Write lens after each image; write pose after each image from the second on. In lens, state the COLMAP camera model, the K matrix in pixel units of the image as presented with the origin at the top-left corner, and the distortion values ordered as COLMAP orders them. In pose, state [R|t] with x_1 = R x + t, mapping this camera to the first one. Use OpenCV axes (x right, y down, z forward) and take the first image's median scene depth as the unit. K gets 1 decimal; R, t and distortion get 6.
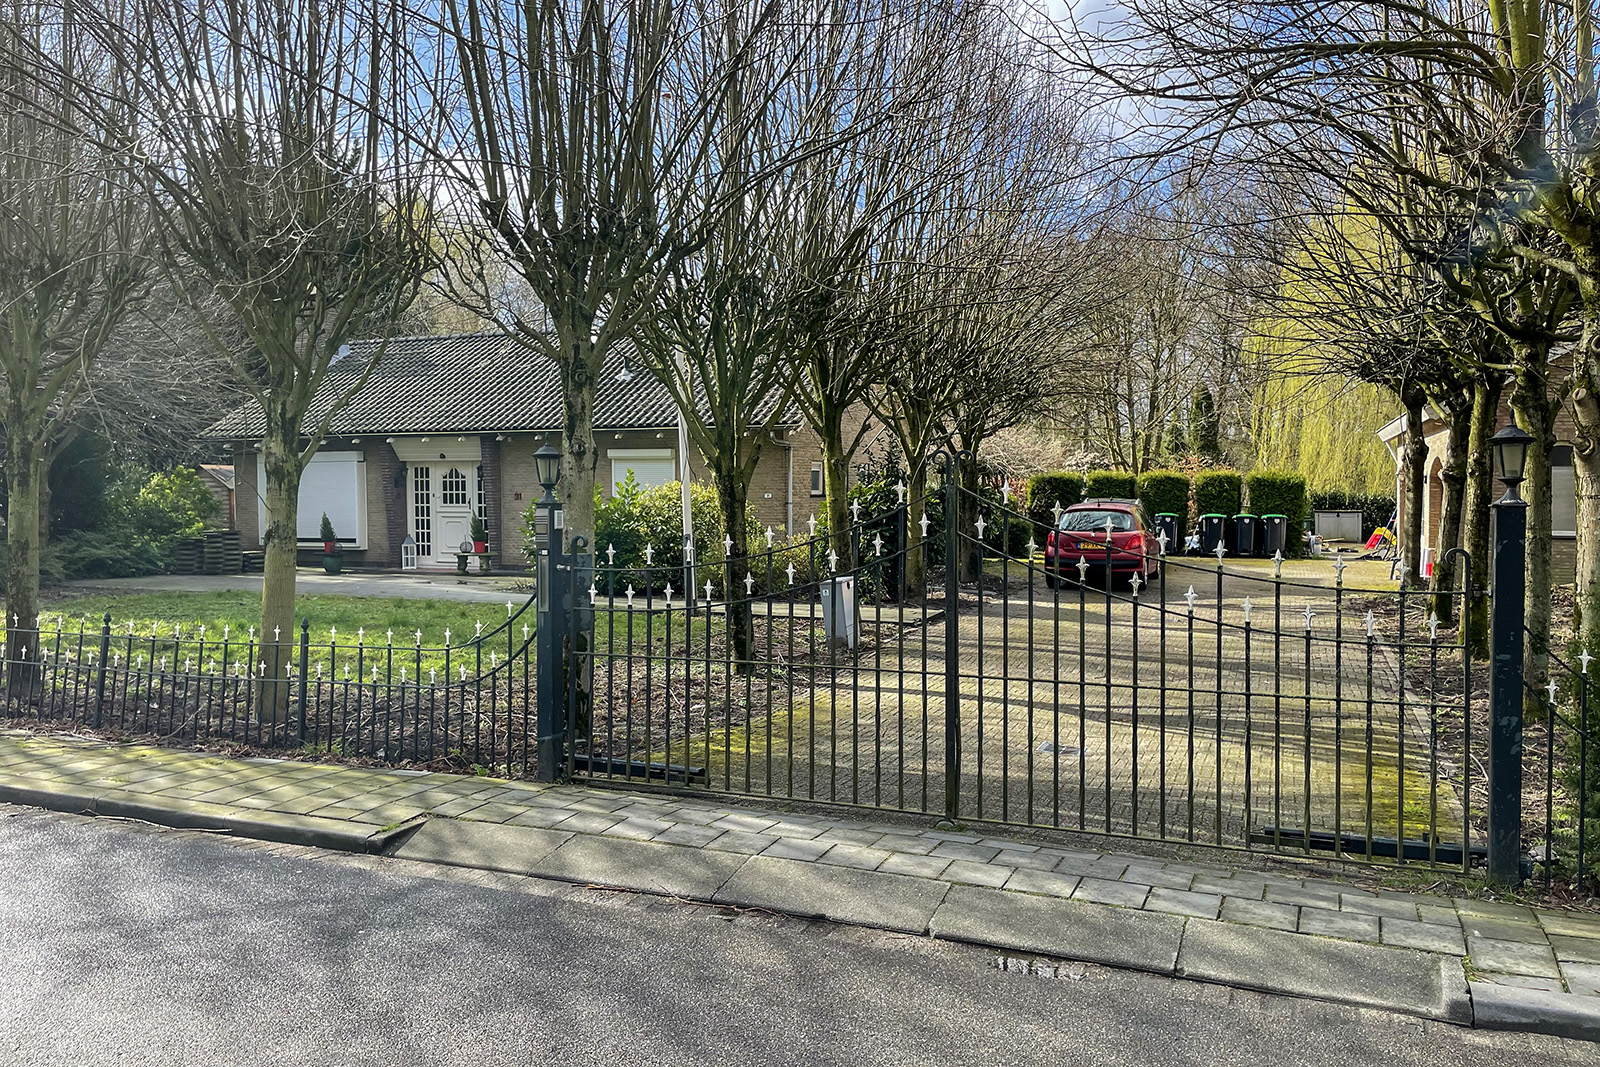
lens RADIAL K [[1185.0, 0, 800.0], [0, 1185.0, 533.5], [0, 0, 1]] dist [0.055088, -0.094408]
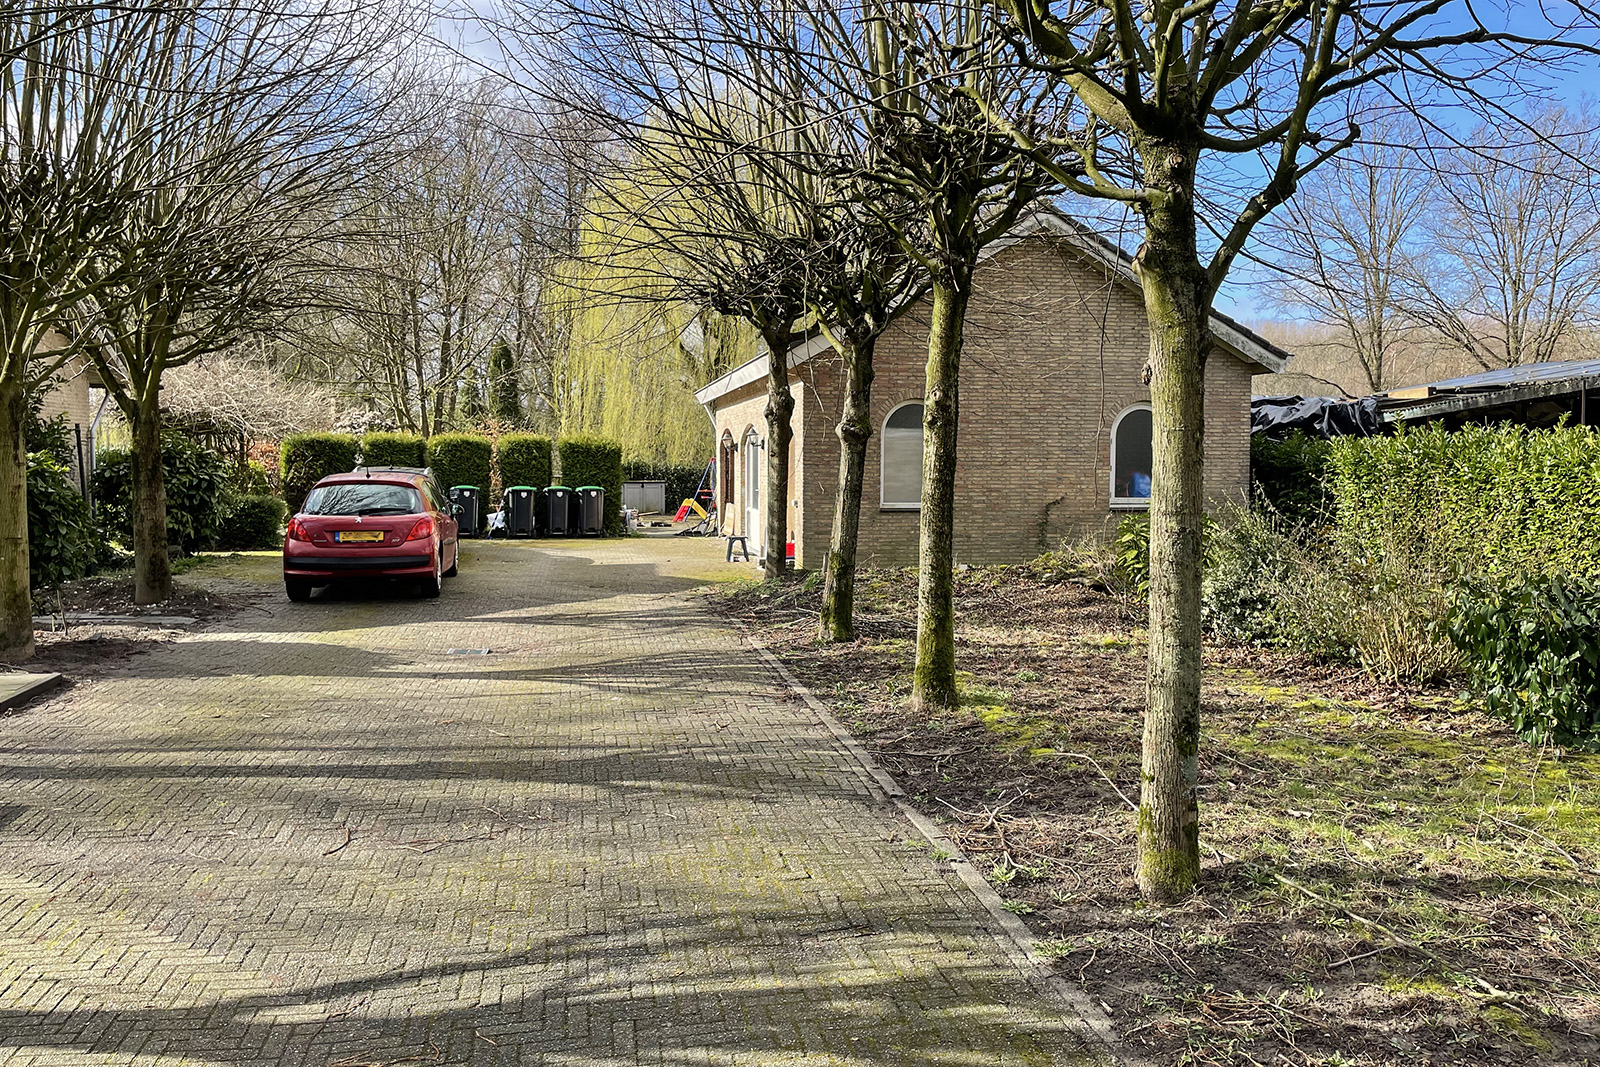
lens RADIAL K [[1185.0, 0, 800.0], [0, 1185.0, 533.5], [0, 0, 1]] dist [0.055088, -0.094408]
pose [[0.839217, -0.031301, 0.542895, 0.072128], [0.018486, 0.999407, 0.029045, -0.004812], [-0.543483, -0.014339, 0.839298, 0.240464]]
